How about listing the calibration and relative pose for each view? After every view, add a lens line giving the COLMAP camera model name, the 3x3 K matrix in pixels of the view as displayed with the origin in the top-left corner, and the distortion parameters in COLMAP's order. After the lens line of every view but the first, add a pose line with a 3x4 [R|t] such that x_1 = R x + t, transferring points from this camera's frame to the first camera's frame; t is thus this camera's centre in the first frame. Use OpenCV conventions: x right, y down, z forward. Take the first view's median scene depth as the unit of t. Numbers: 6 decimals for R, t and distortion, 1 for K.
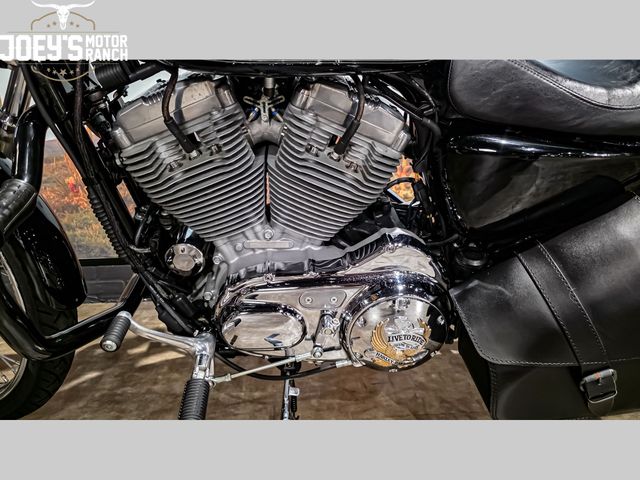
lens RADIAL K [[424.7, 0, 322.7], [0, 424.7, 237.3], [0, 0, 1]] dist [0.039087, -0.030070]
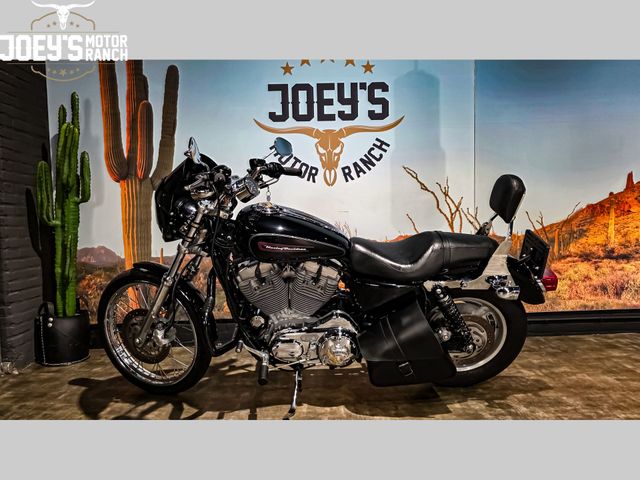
lens RADIAL K [[424.7, 0, 320.7], [0, 424.7, 238.3], [0, 0, 1]] dist [0.039087, -0.030070]
pose [[0.996964, -0.010002, -0.077217, 0.275721], [-0.000296, 0.991222, -0.132209, -0.116050], [0.077862, 0.131831, 0.988210, -1.666169]]
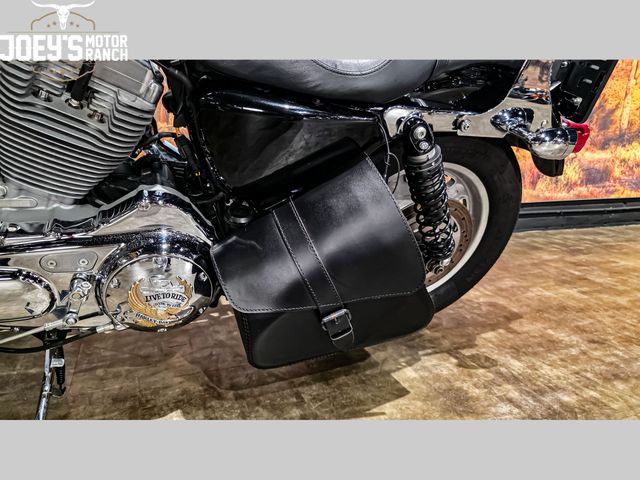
lens RADIAL K [[424.7, 0, 316.0], [0, 424.7, 245.4], [0, 0, 1]] dist [0.039087, -0.030070]
pose [[0.957395, -0.032853, 0.286907, 0.239097], [0.006886, 0.995822, 0.091053, 0.028413], [-0.288700, -0.085198, 0.953621, -0.037709]]
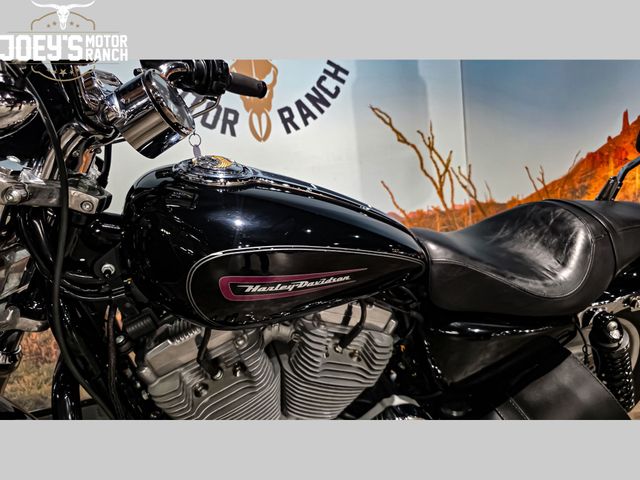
lens RADIAL K [[424.7, 0, 310.7], [0, 424.7, 238.4], [0, 0, 1]] dist [0.039087, -0.030070]
pose [[0.967809, -0.111960, 0.225410, -0.261215], [0.128981, 0.989694, -0.062212, -0.409179], [-0.216122, 0.089283, 0.972276, -0.116825]]
